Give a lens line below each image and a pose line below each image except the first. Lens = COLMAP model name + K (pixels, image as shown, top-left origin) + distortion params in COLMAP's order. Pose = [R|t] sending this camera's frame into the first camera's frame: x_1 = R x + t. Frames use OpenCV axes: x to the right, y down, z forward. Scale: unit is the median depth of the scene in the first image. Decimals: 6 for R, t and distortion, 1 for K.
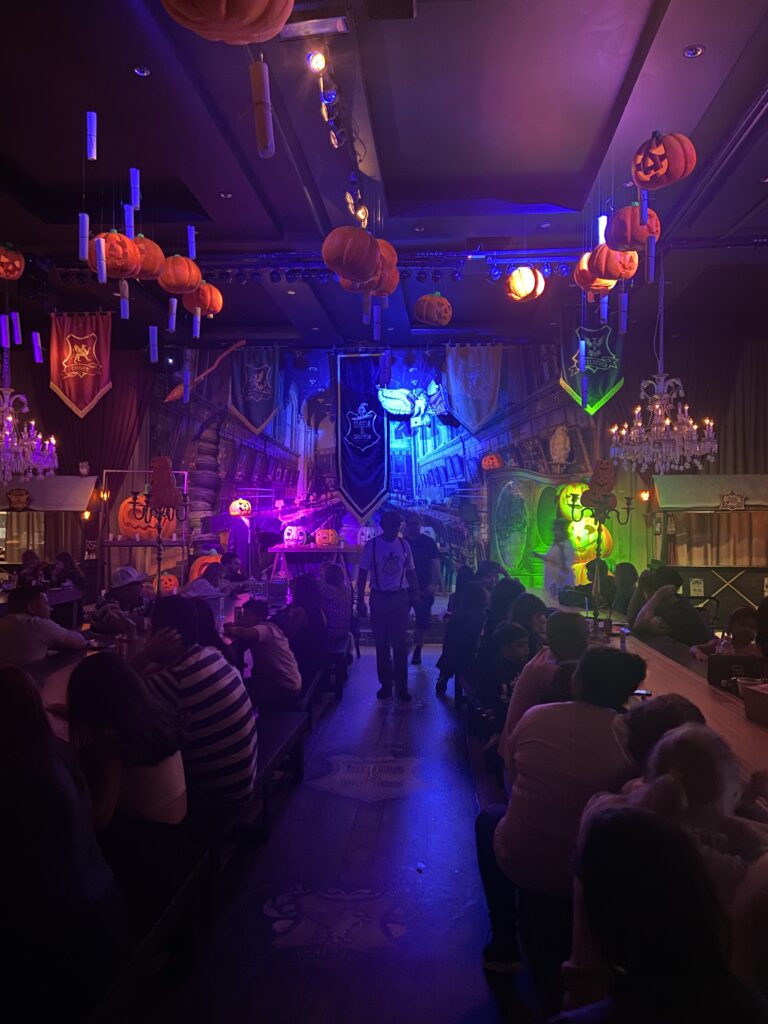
lens RADIAL K [[774.5, 0, 383.2], [0, 774.5, 521.4], [0, 0, 1]] dist [0.091347, -0.003737]
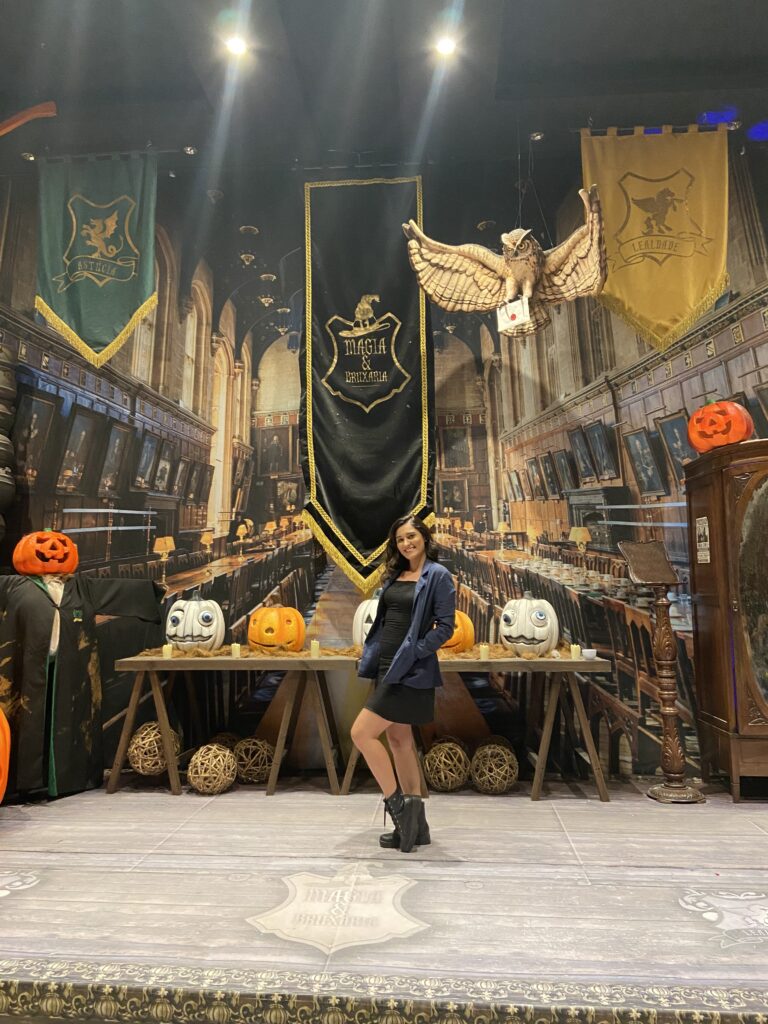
lens RADIAL K [[774.5, 0, 375.8], [0, 774.5, 516.9], [0, 0, 1]] dist [0.091347, -0.003737]
pose [[0.999968, -0.004872, 0.006410, -0.024561], [0.005515, 0.994517, -0.104427, 0.005678], [-0.005866, 0.104459, 0.994512, 0.597593]]
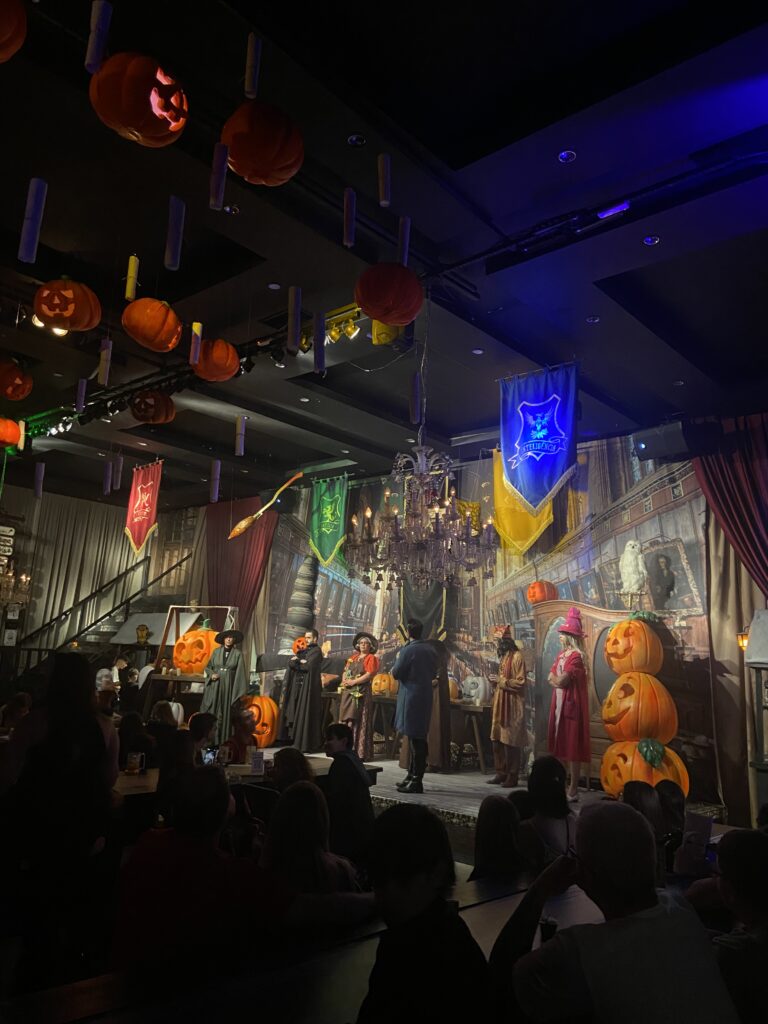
lens RADIAL K [[774.5, 0, 383.1], [0, 774.5, 510.4], [0, 0, 1]] dist [0.091347, -0.003737]
pose [[0.794128, -0.079765, -0.602494, 0.455244], [-0.048324, 0.979924, -0.193428, -0.000786], [0.605827, 0.182722, 0.774330, 0.292111]]
